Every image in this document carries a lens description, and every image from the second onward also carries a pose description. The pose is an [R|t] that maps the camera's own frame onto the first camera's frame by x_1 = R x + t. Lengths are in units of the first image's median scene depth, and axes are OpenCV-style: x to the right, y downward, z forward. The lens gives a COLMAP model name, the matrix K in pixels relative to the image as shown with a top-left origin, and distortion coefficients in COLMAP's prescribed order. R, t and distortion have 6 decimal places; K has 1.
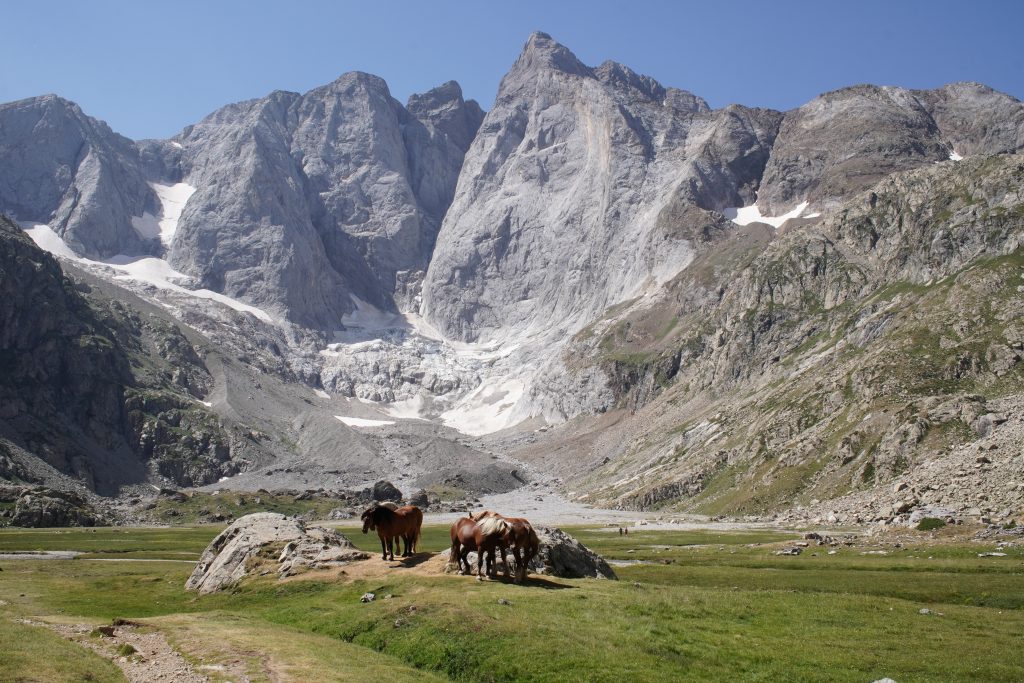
lens RADIAL K [[1122.8, 0, 512.0], [0, 1122.8, 341.5], [0, 0, 1]] dist [-0.026954, 0.019426]
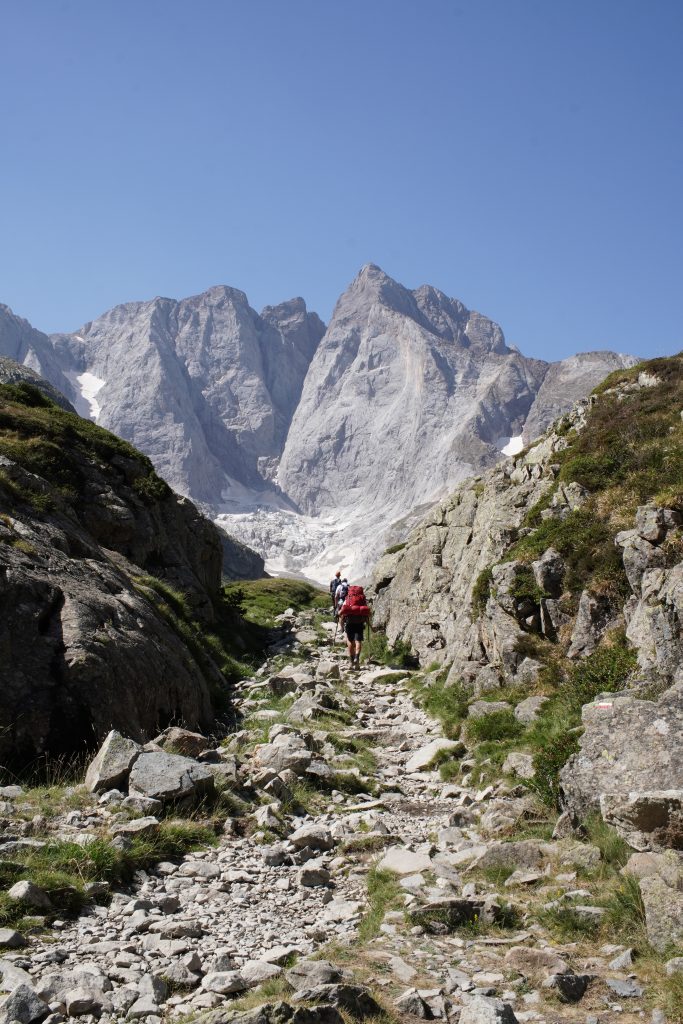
lens RADIAL K [[1364.5, 0, 341.5], [0, 1364.5, 512.0], [0, 0, 1]] dist [0.163427, 0.005955]
pose [[0.997220, 0.059274, 0.045144, -0.075907], [-0.060875, 0.997533, 0.034951, -0.063180], [-0.042961, -0.037602, 0.998369, -0.657556]]
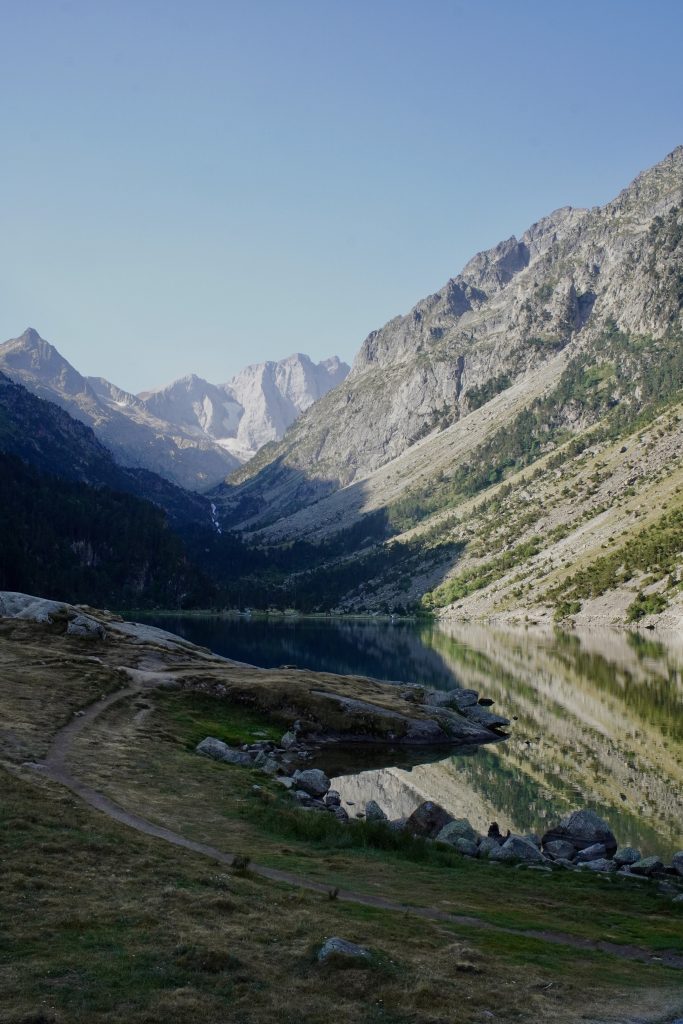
lens RADIAL K [[1450.5, 0, 341.5], [0, 1450.5, 512.0], [0, 0, 1]] dist [-0.005341, 0.010816]
pose [[0.996114, 0.015109, -0.086767, 0.304340], [-0.006391, 0.994978, 0.099894, -0.260045], [0.087840, -0.098951, 0.991208, -2.774459]]
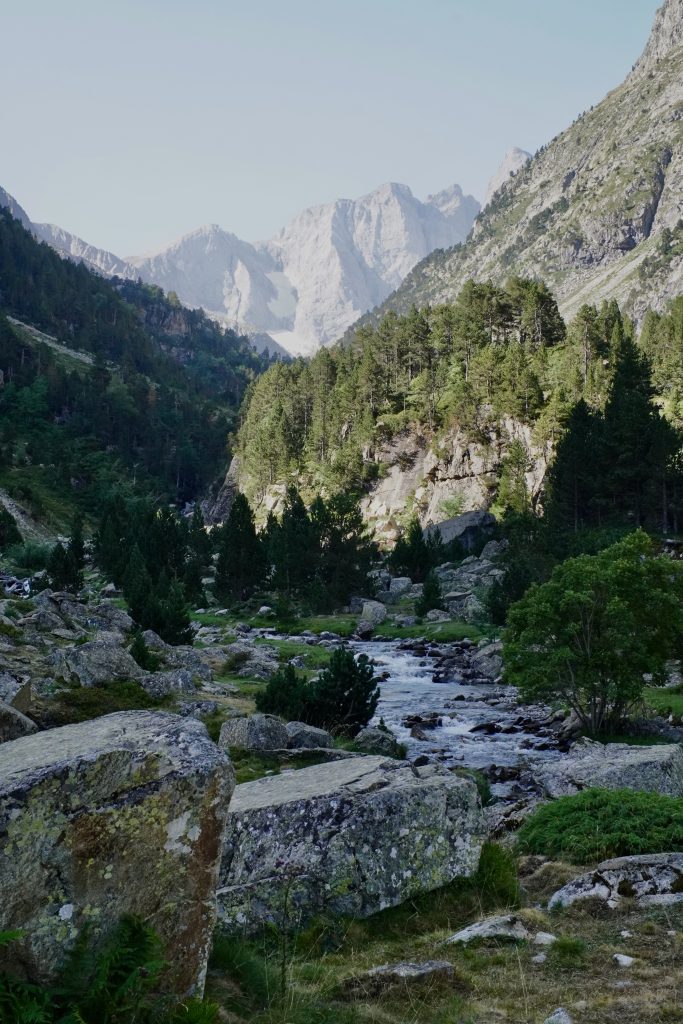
lens RADIAL K [[1932.2, 0, 325.3], [0, 1932.2, 512.0], [0, 0, 1]] dist [0.486909, 0.066312]
pose [[0.991744, -0.016819, -0.127122, 0.119212], [0.032272, 0.992189, 0.120493, -0.152622], [0.124103, -0.123601, 0.984541, -1.964112]]
